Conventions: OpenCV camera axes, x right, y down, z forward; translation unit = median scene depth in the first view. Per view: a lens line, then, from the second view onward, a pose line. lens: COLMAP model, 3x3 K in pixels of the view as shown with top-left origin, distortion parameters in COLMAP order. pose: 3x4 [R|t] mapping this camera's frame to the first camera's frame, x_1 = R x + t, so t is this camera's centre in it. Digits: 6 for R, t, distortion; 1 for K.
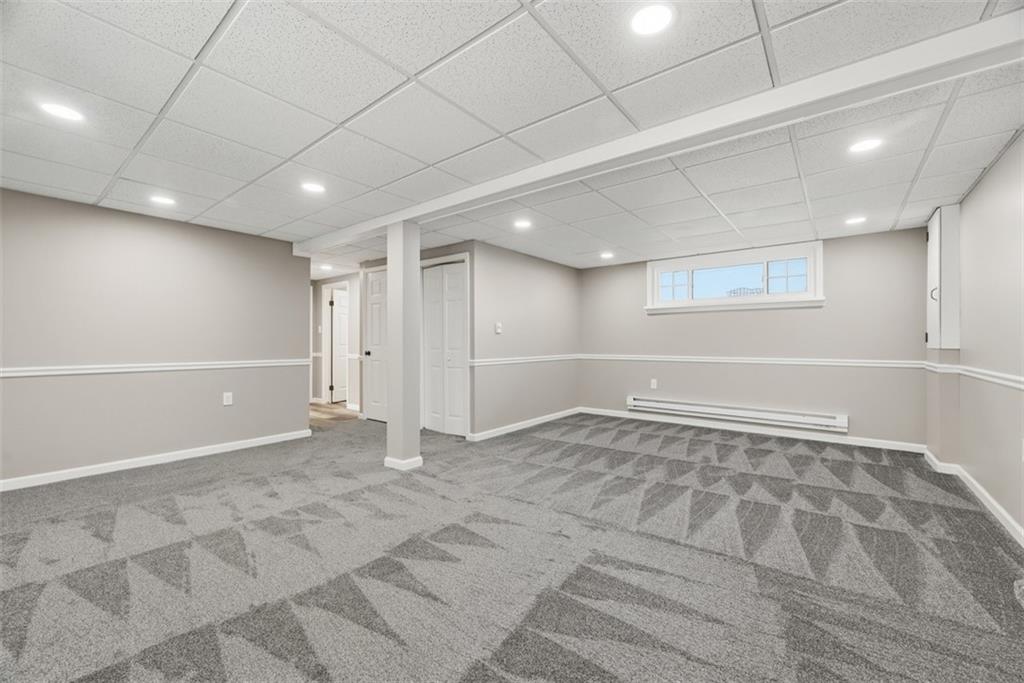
lens RADIAL K [[416.6, 0, 516.0], [0, 416.6, 342.7], [0, 0, 1]] dist [0.001535, -0.000301]
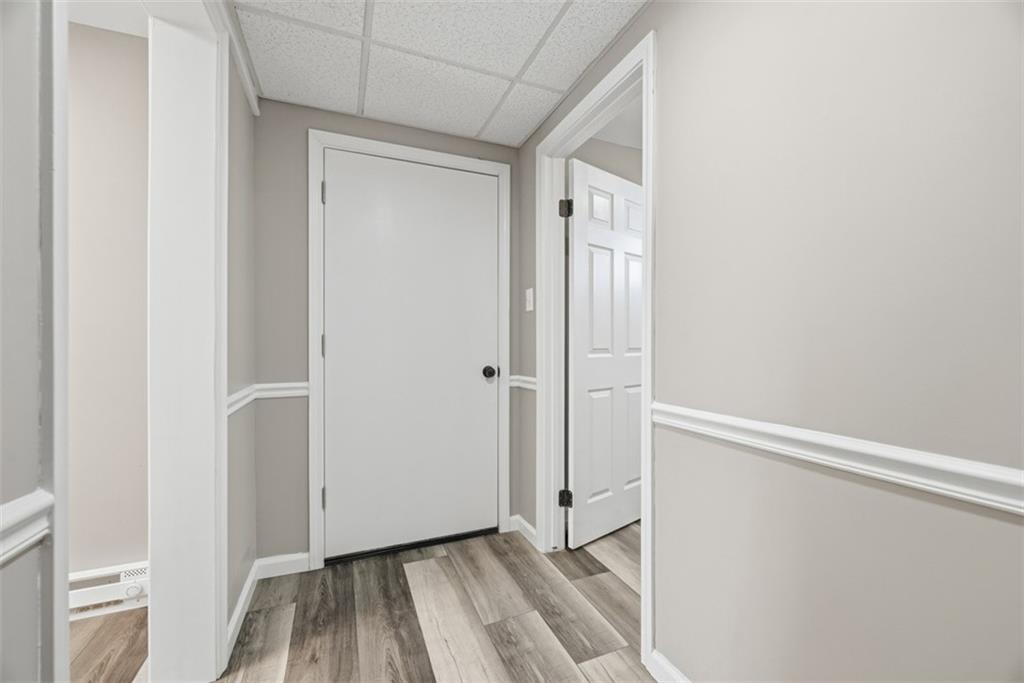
lens RADIAL K [[416.6, 0, 512.0], [0, 416.6, 341.2], [0, 0, 1]] dist [0.001535, -0.000301]
pose [[0.875454, -0.000863, -0.483301, -0.334113], [-0.000774, 0.999995, -0.003189, -0.000874], [0.483301, 0.003166, 0.875448, 0.725163]]
